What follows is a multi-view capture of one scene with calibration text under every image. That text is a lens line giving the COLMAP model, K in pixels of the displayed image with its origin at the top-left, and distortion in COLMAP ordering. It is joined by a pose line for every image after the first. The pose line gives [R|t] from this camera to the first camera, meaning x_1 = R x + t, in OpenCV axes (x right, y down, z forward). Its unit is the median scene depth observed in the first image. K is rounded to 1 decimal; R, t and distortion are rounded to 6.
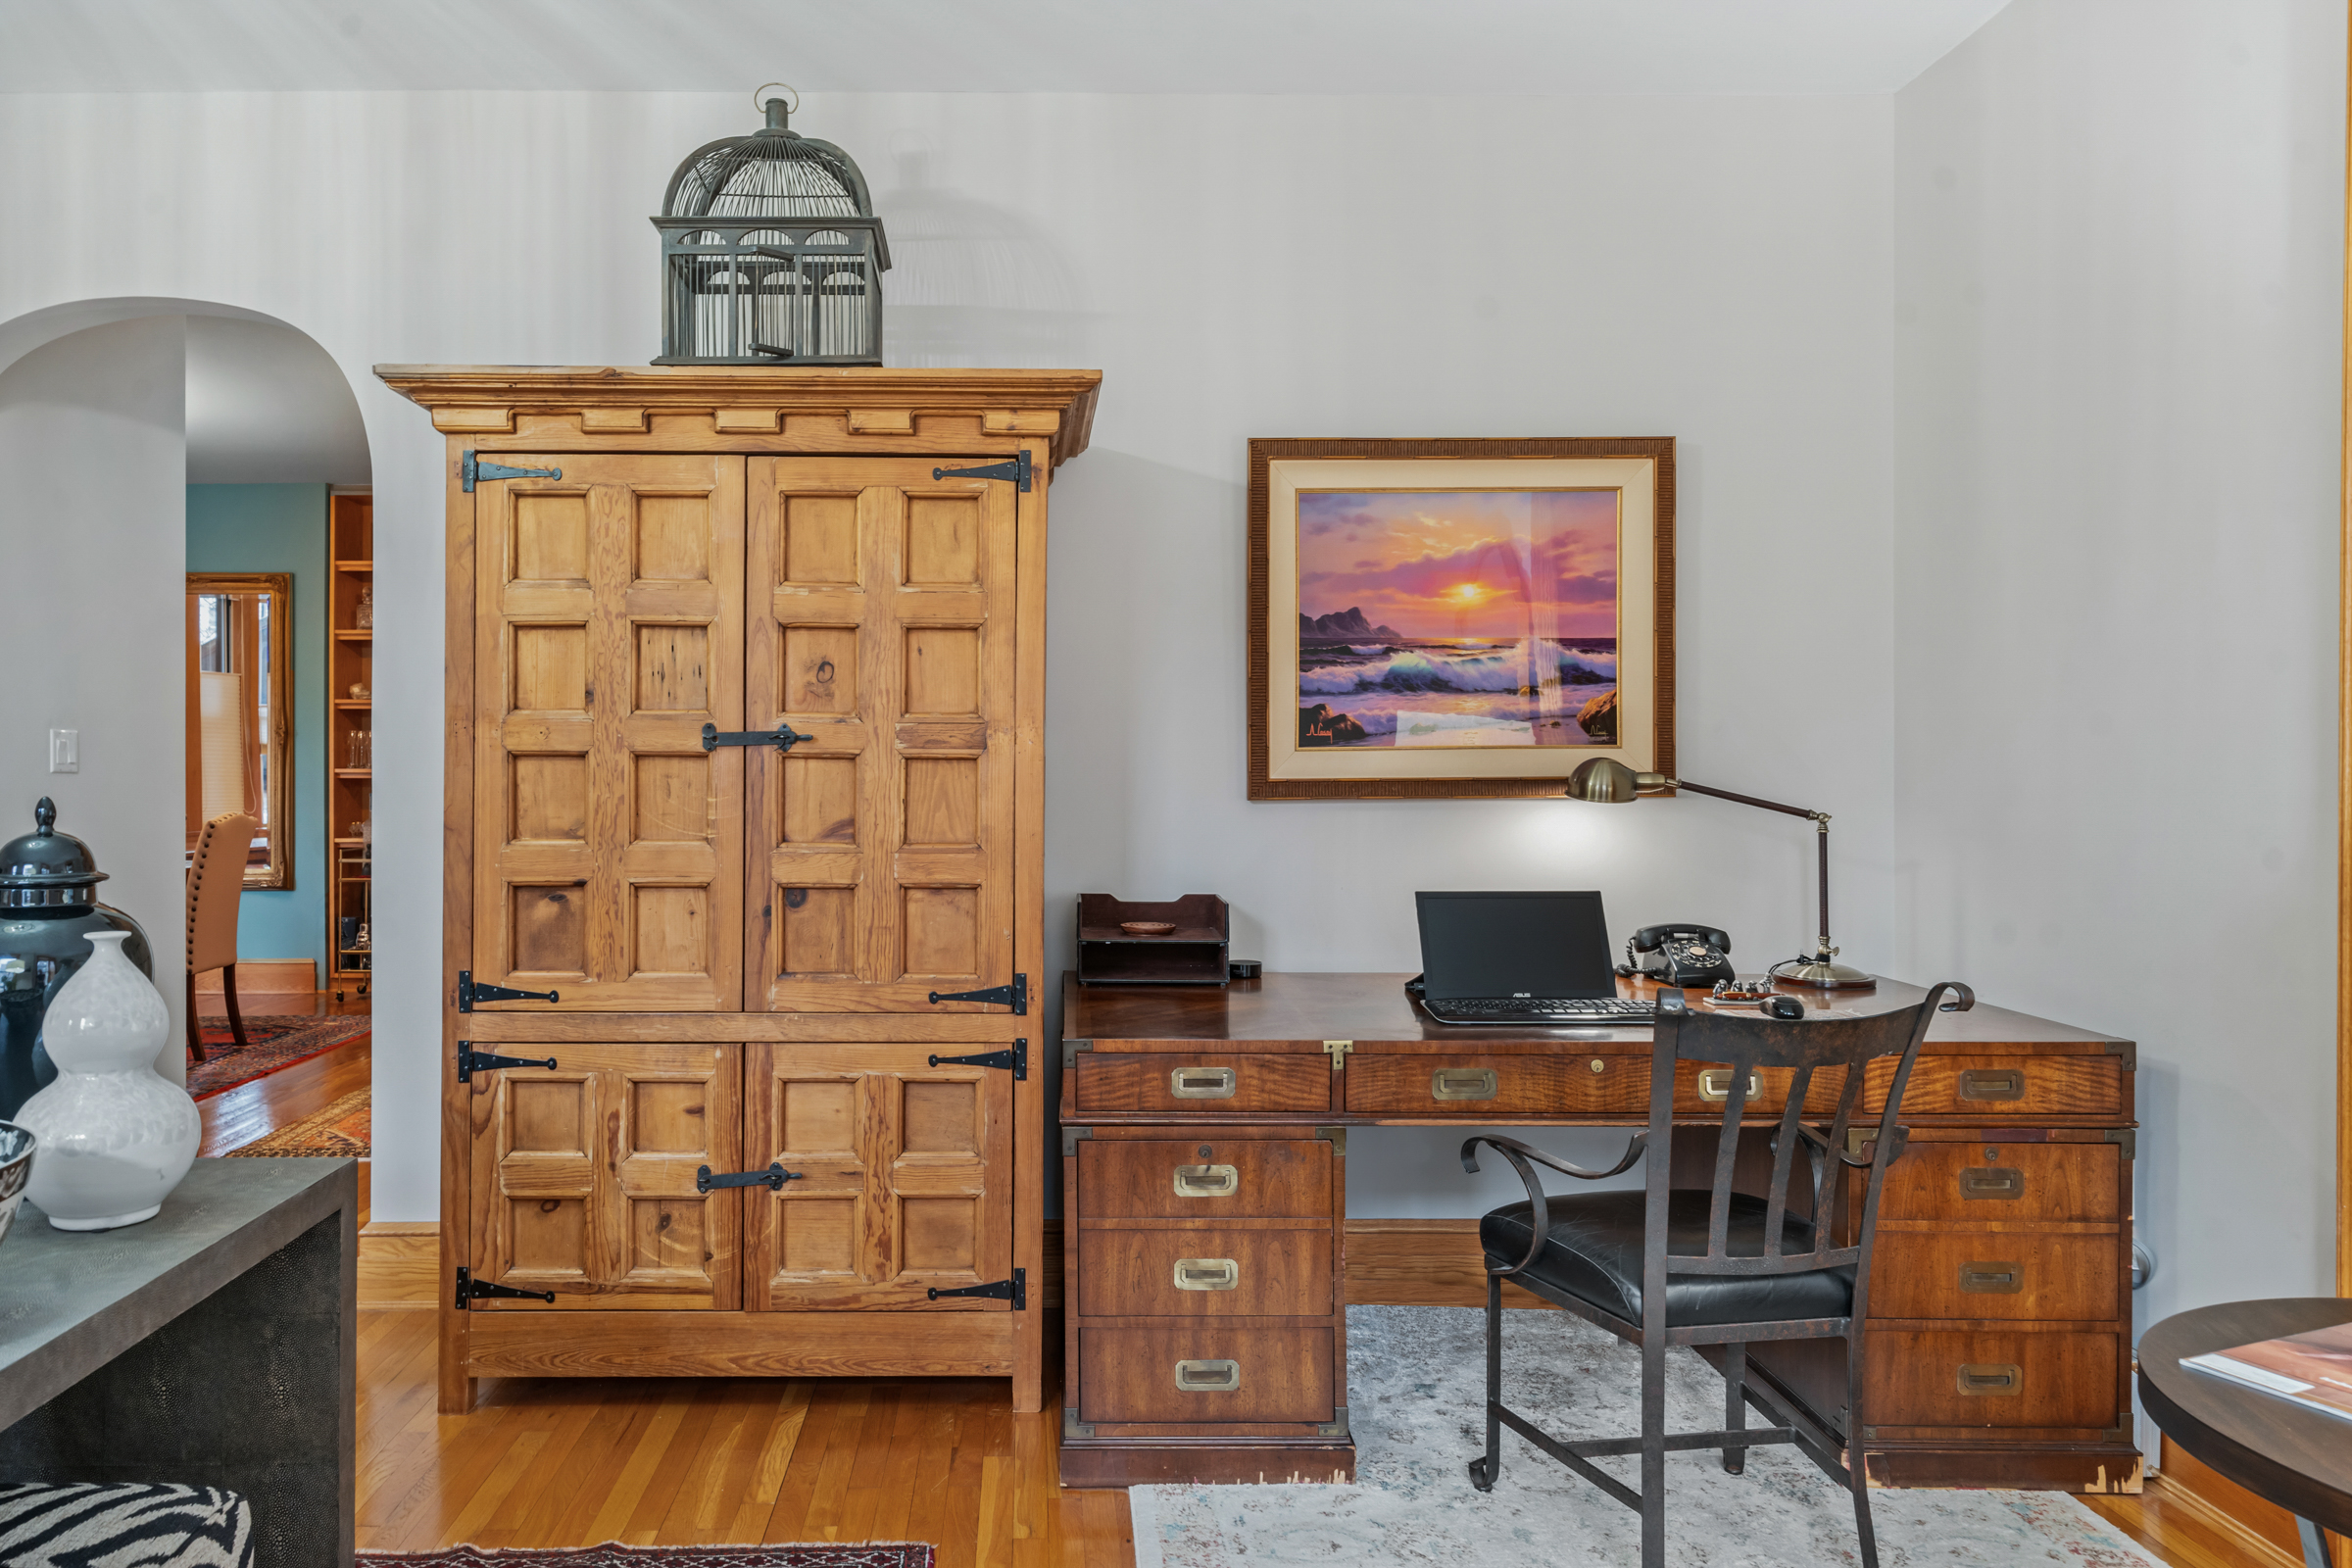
lens RADIAL K [[1637.8, 0, 1177.2], [0, 1637.8, 759.9], [0, 0, 1]] dist [-0.000696, 0.004565]
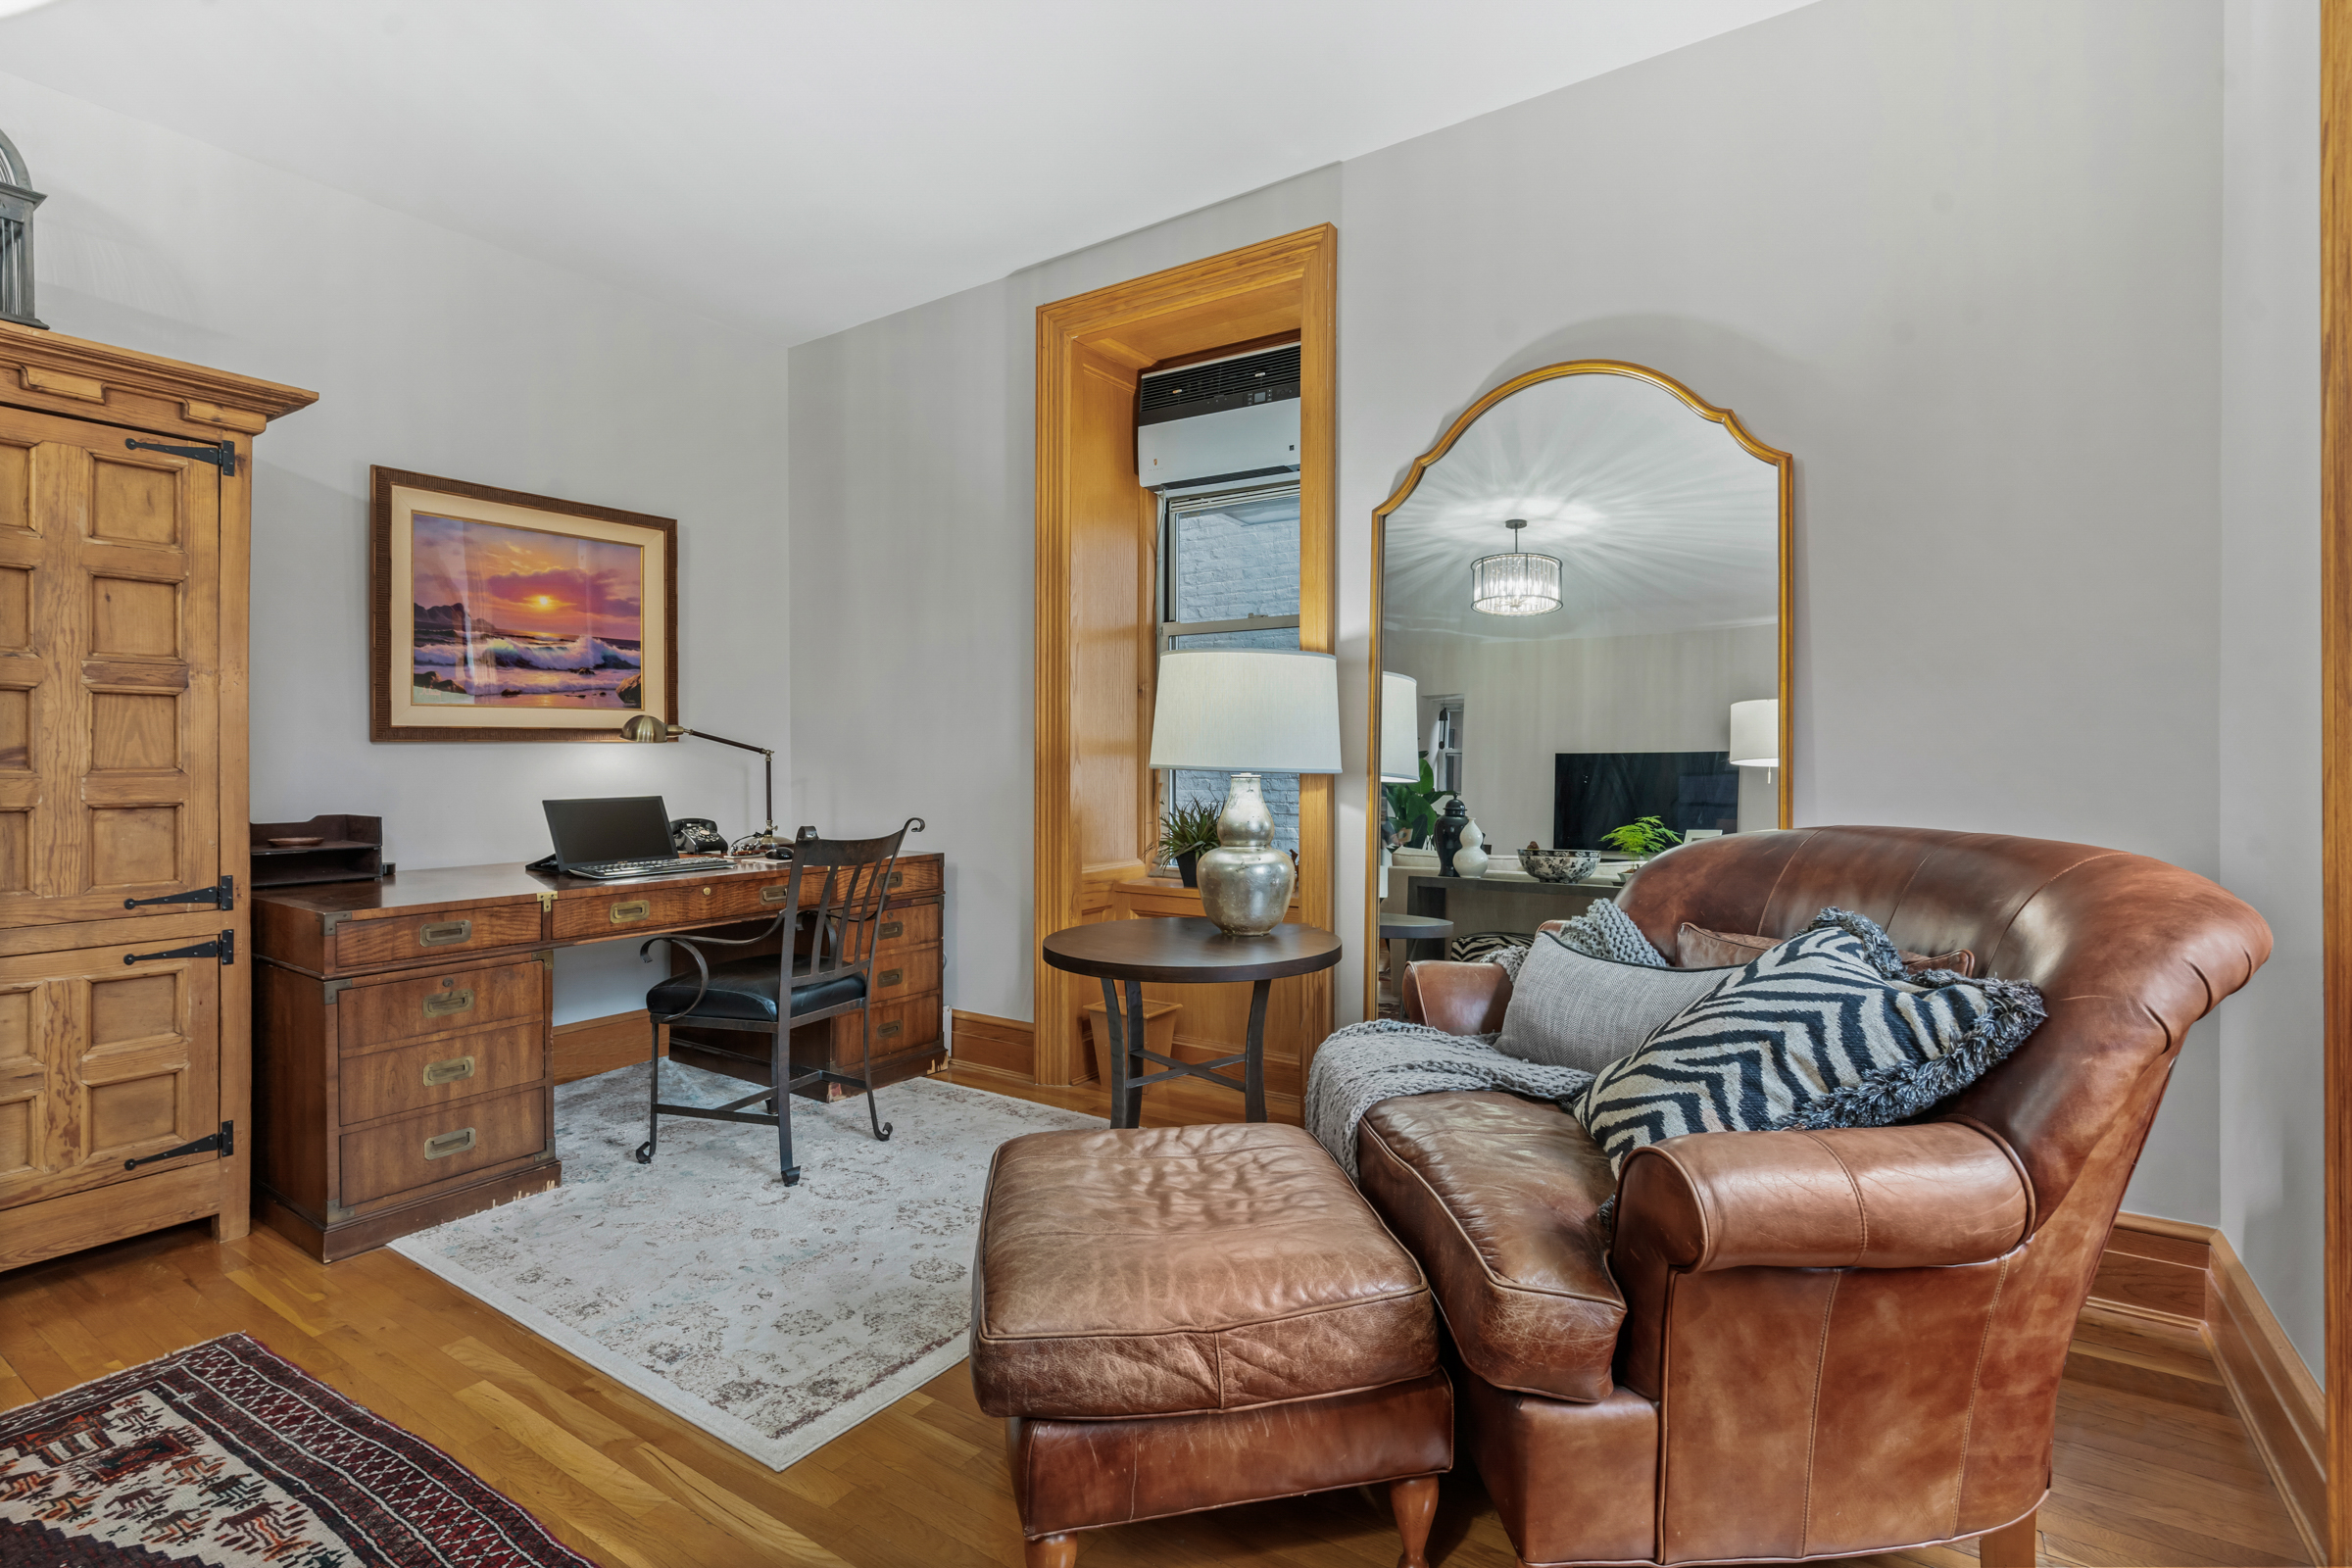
lens RADIAL K [[1120.2, 0, 1181.9], [0, 1120.2, 774.6], [0, 0, 1]] dist [-0.004028, -0.001027]
pose [[0.556774, -0.014712, 0.830534, -0.384526], [0.009673, 0.999890, 0.011227, 0.053620], [-0.830608, 0.001783, 0.556855, -0.039684]]
